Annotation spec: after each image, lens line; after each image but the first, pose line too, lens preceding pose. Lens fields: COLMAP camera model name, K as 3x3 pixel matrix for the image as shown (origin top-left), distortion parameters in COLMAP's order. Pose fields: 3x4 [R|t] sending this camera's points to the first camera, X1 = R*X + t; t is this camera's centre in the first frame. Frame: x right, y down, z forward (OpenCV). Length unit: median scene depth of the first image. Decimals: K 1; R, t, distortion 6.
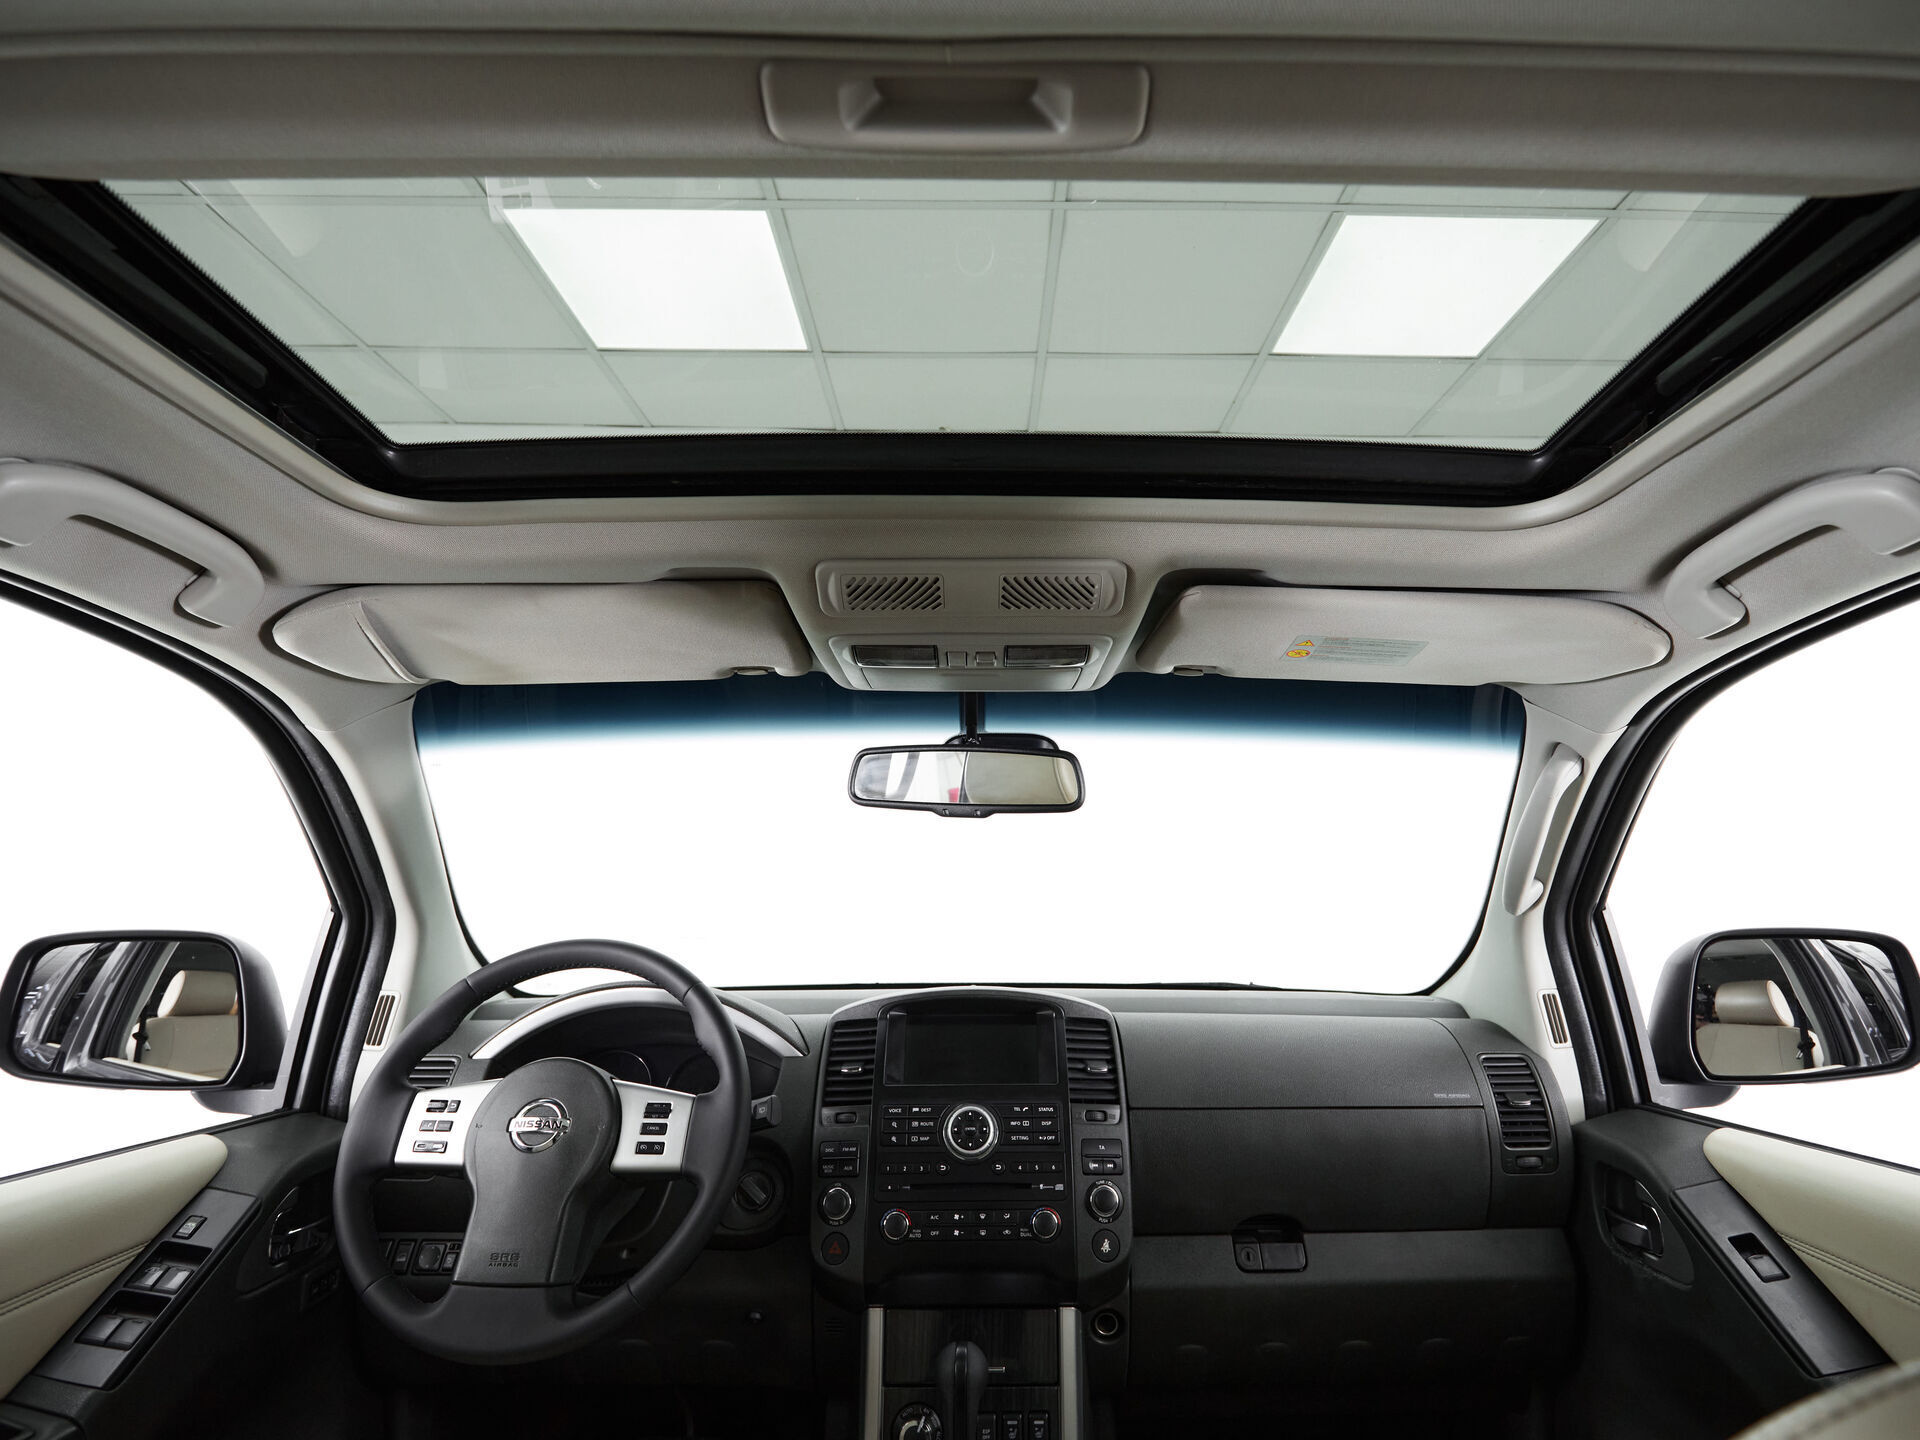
lens RADIAL K [[1009.2, 0, 991.0], [0, 1009.2, 722.3], [0, 0, 1]] dist [-0.001324, -0.002386]
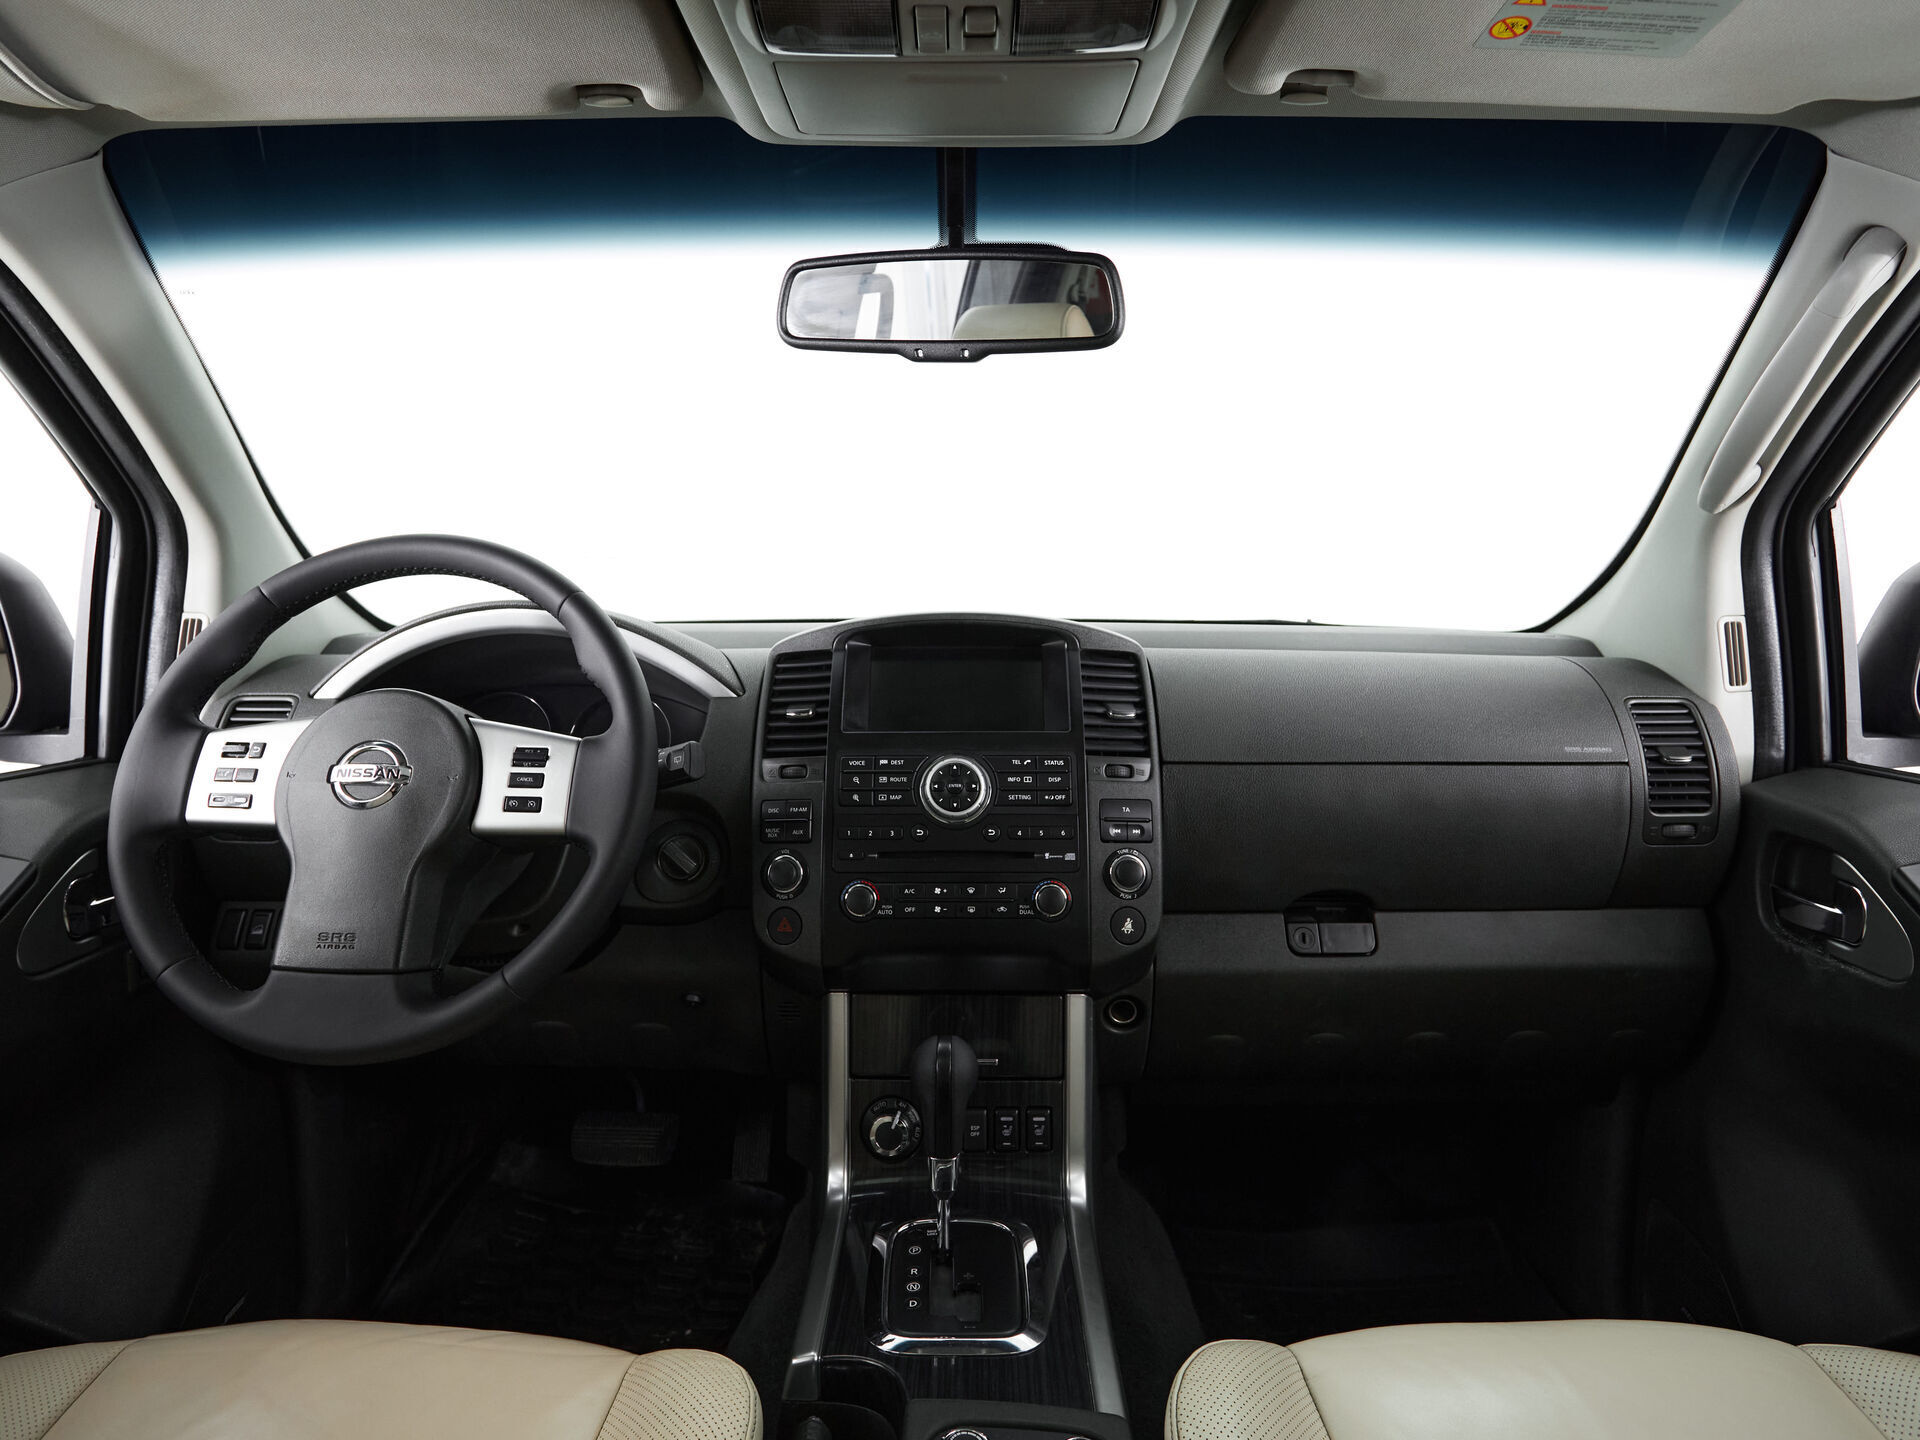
lens RADIAL K [[1098.0, 0, 951.4], [0, 1098.0, 677.2], [0, 0, 1]] dist [-0.004373, -0.000016]
pose [[0.999739, 0.003672, -0.022558, -0.004736], [0.002529, 0.963175, 0.268864, 0.098509], [0.022714, -0.268851, 0.962914, 0.217182]]
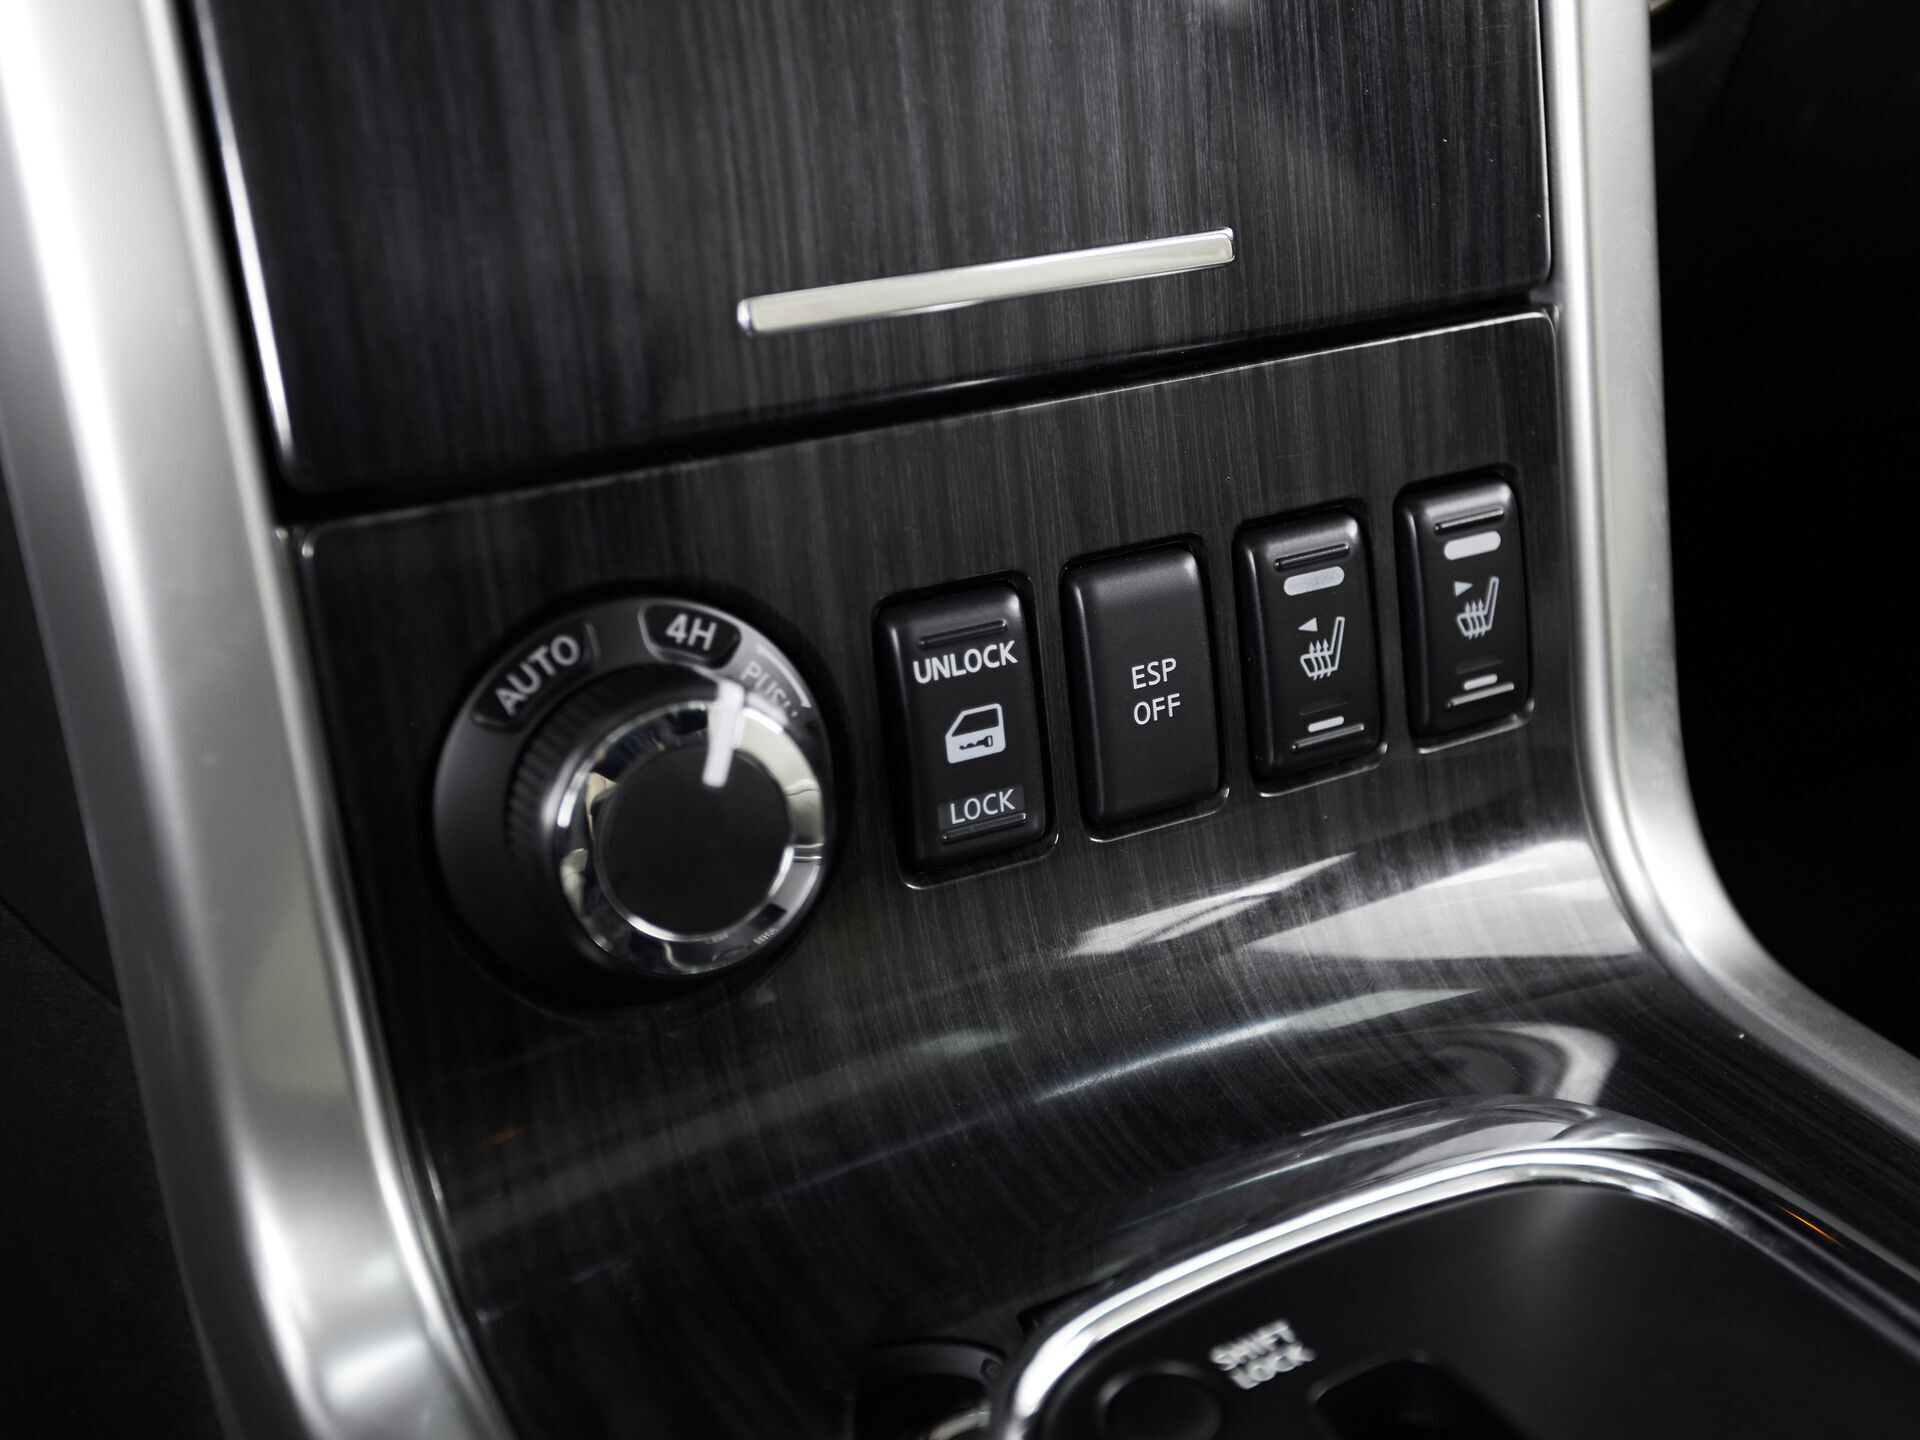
lens RADIAL K [[2346.4, 0, 948.7], [0, 2346.4, 709.6], [0, 0, 1]] dist [0.018063, 0.000000]
pose [[0.898930, -0.197728, 0.390934, -0.138449], [-0.051437, 0.838545, 0.542398, 0.507156], [-0.435063, -0.507686, 0.743623, 0.730102]]
